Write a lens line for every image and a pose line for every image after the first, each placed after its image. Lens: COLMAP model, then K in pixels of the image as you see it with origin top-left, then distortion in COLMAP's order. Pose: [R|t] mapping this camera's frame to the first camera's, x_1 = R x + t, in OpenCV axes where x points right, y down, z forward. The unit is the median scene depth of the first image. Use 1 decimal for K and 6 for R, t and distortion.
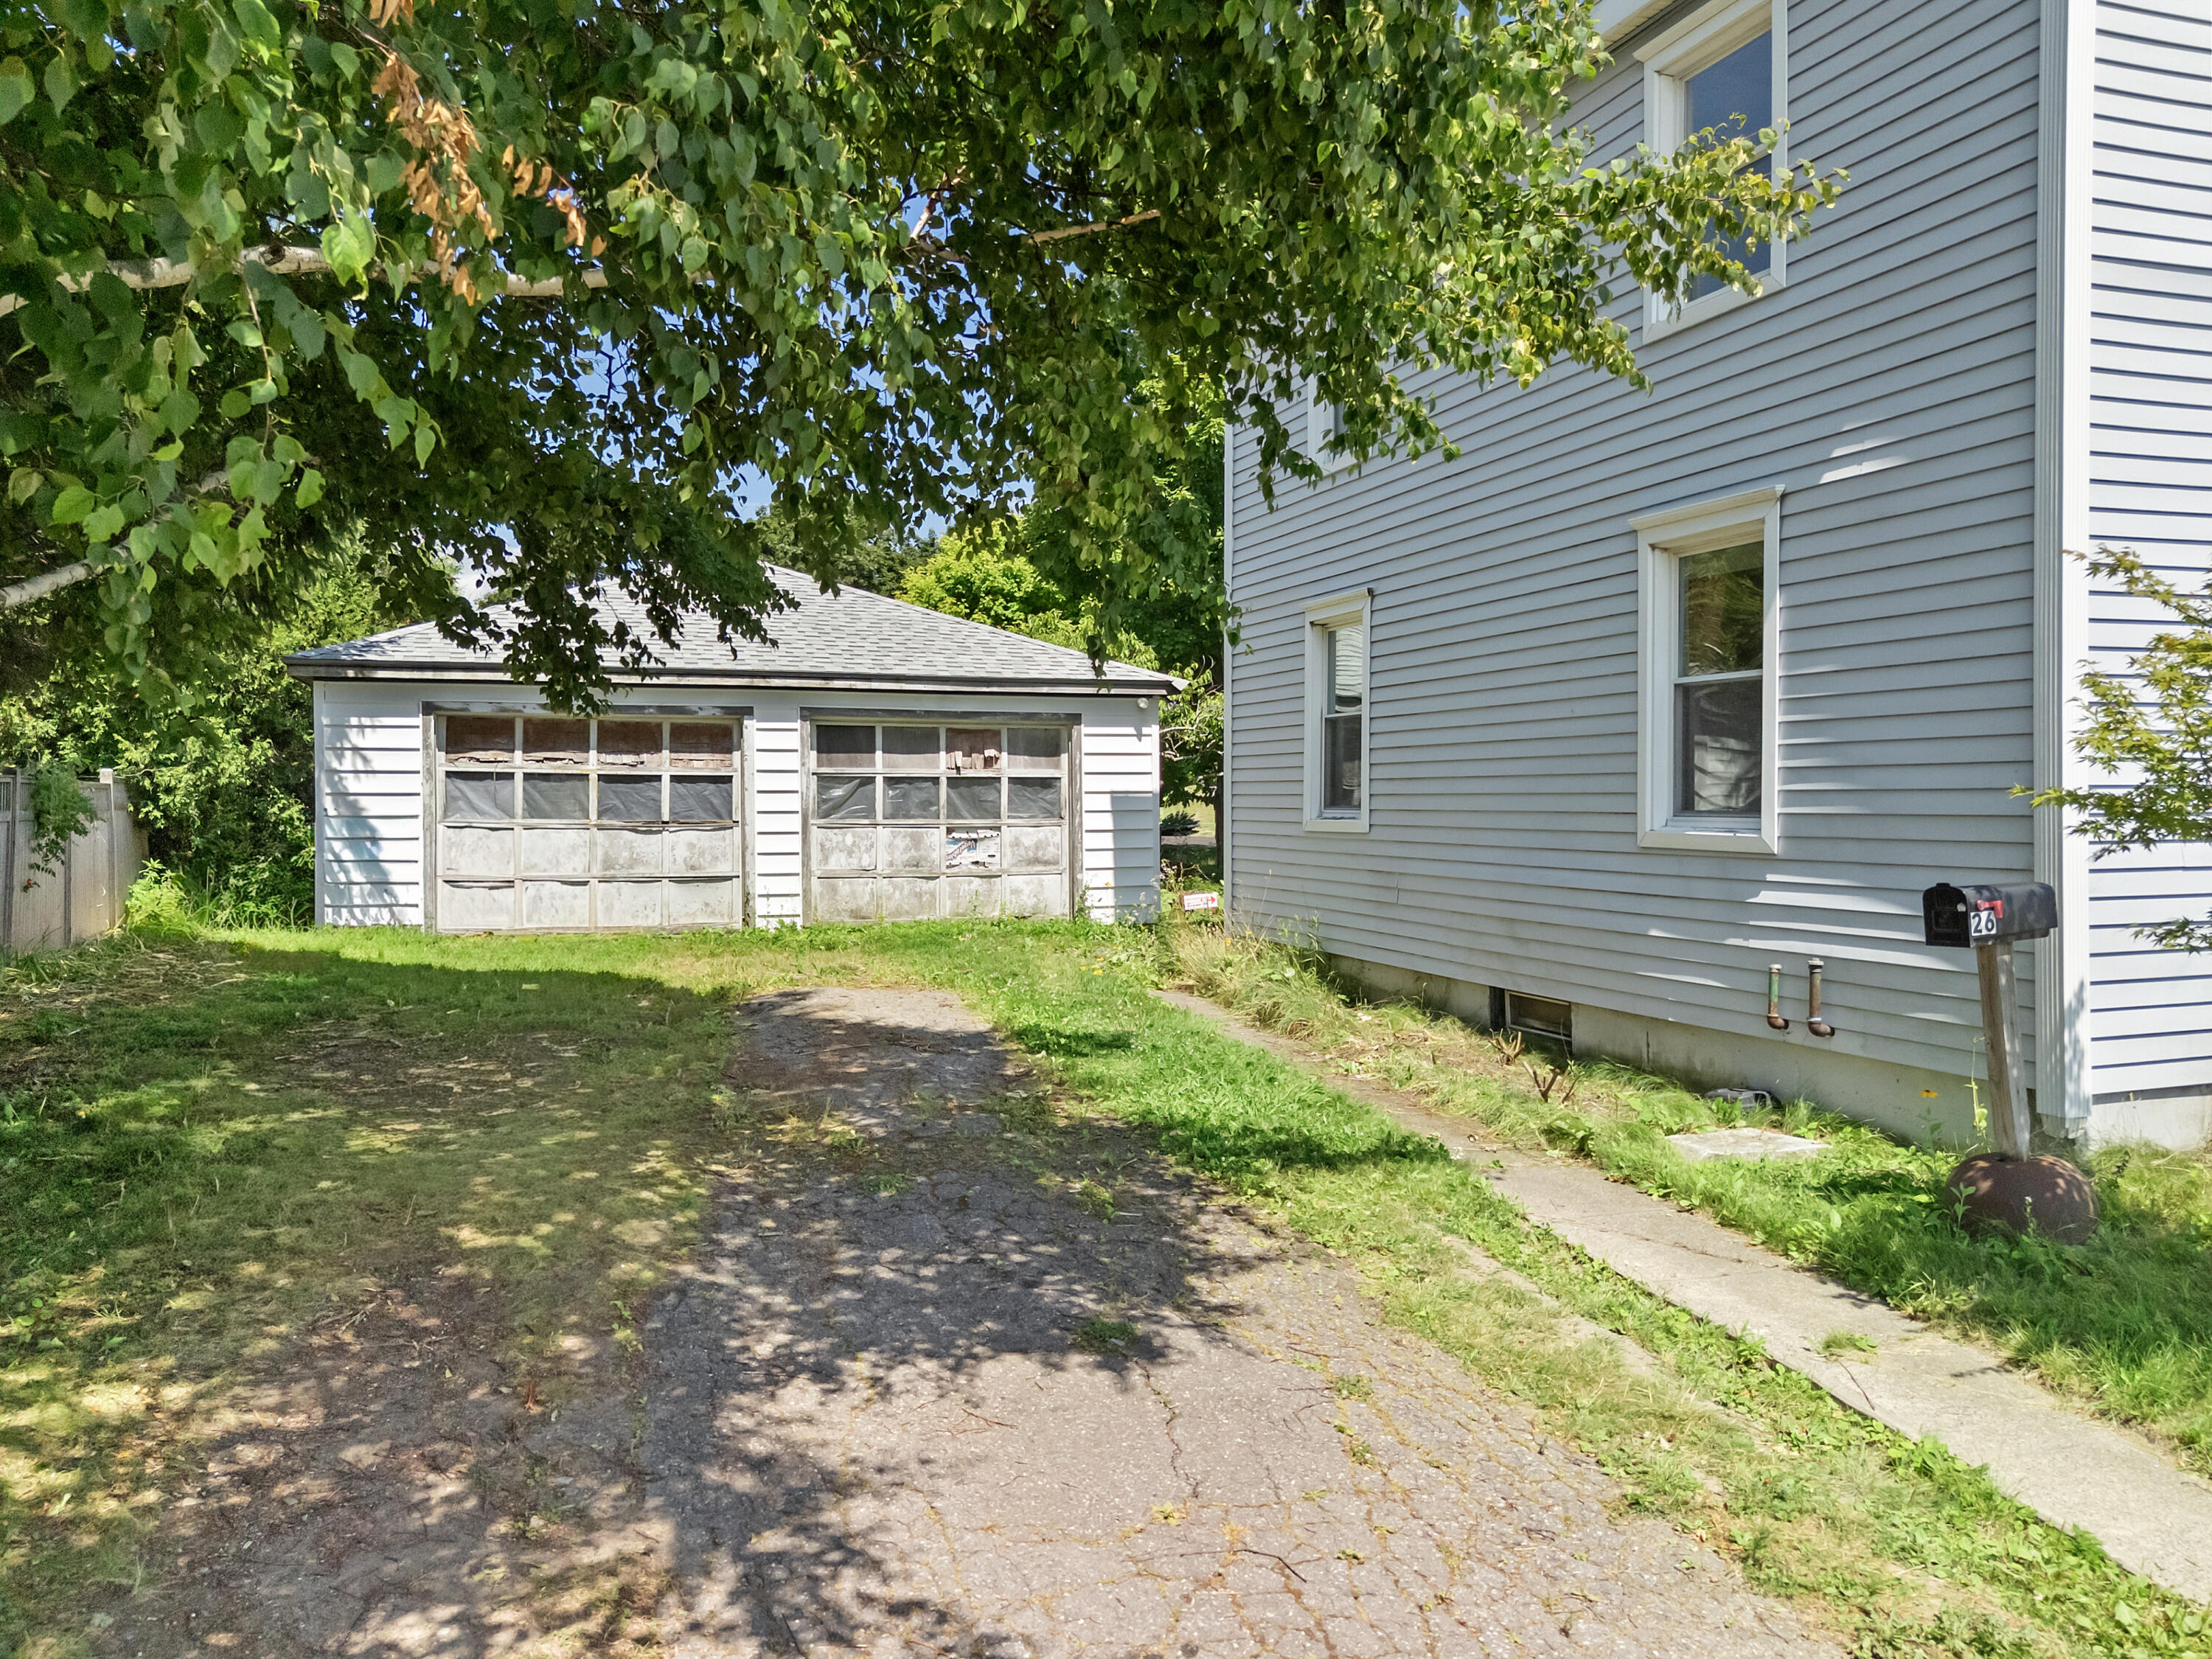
lens RADIAL K [[1668.8, 0, 1087.5], [0, 1668.8, 823.2], [0, 0, 1]] dist [0.033351, -0.000405]
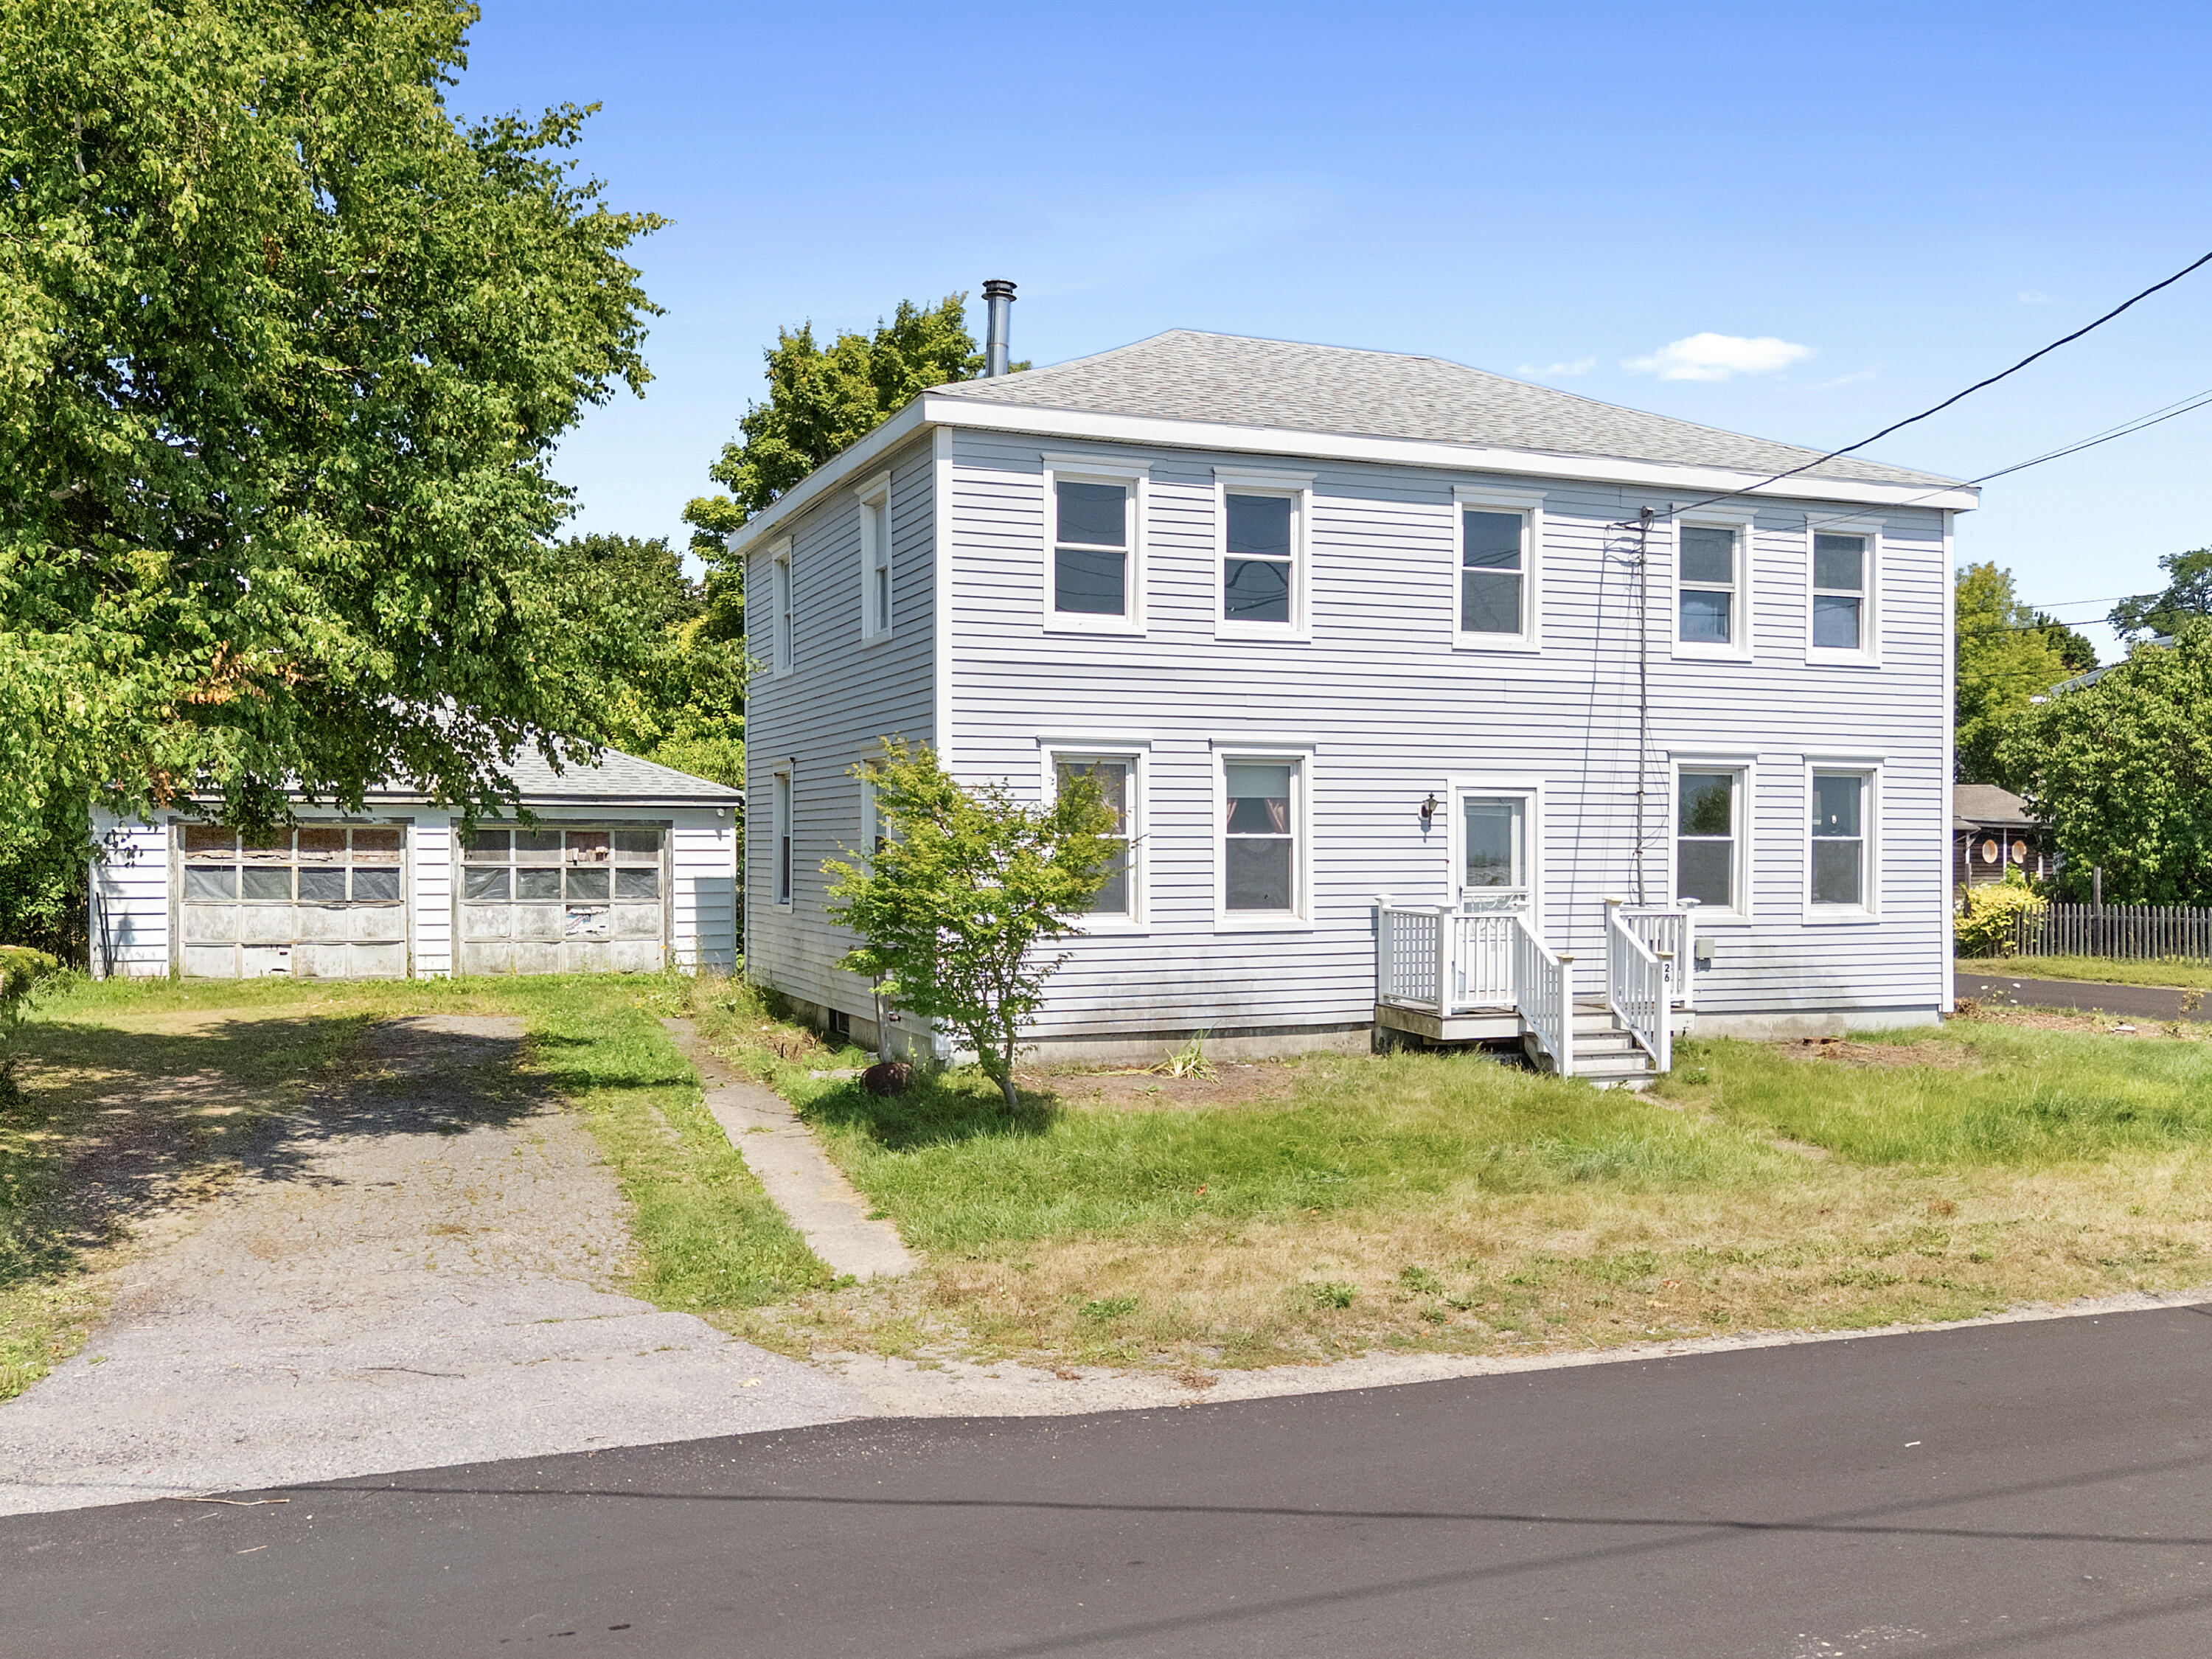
lens RADIAL K [[2052.8, 0, 1138.0], [0, 2052.8, 853.4], [0, 0, 1]] dist [0.001578, 0.000000]
pose [[0.998227, 0.005909, 0.059231, 0.287127], [-0.005258, 0.999924, -0.011138, -0.024005], [-0.059292, 0.010807, 0.998182, -0.703092]]
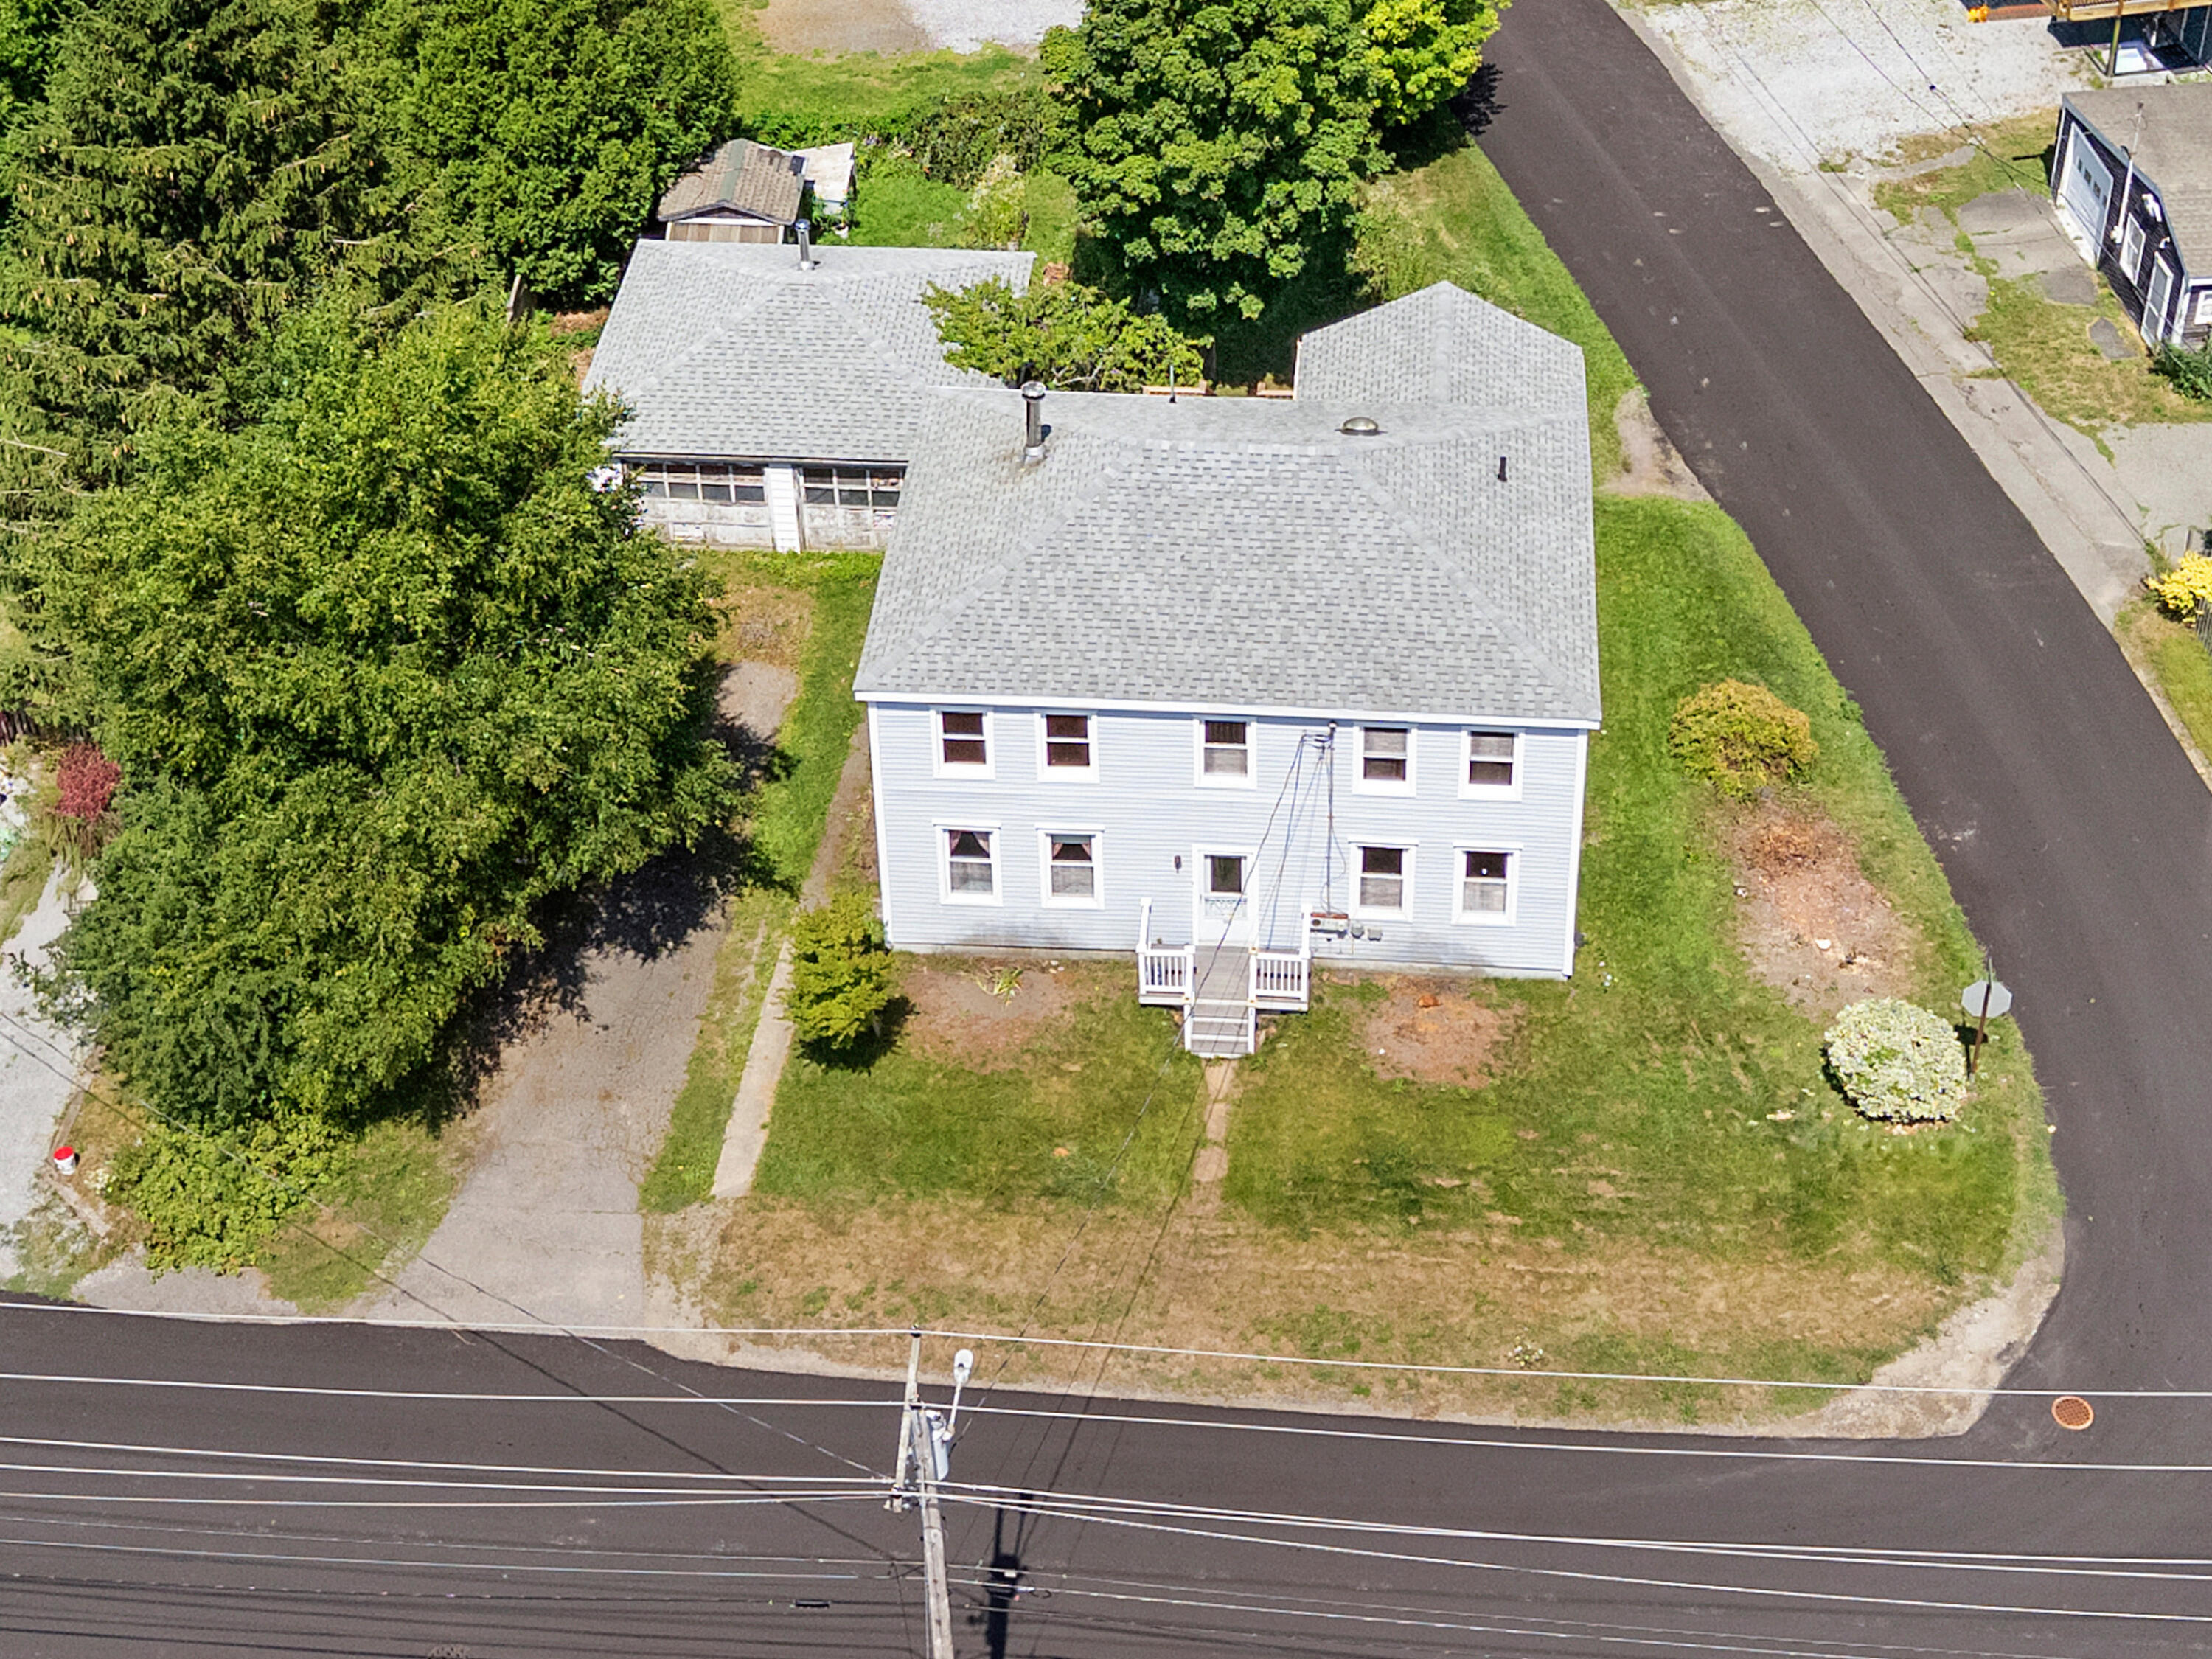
lens RADIAL K [[3054.2, 0, 1110.4], [0, 3054.2, 819.0], [0, 0, 1]] dist [0.051437, 0.000000]
pose [[0.914822, 0.260251, -0.308820, 1.422772], [0.000128, 0.764491, 0.644635, -2.106962], [0.403857, -0.589766, 0.699340, -1.668972]]
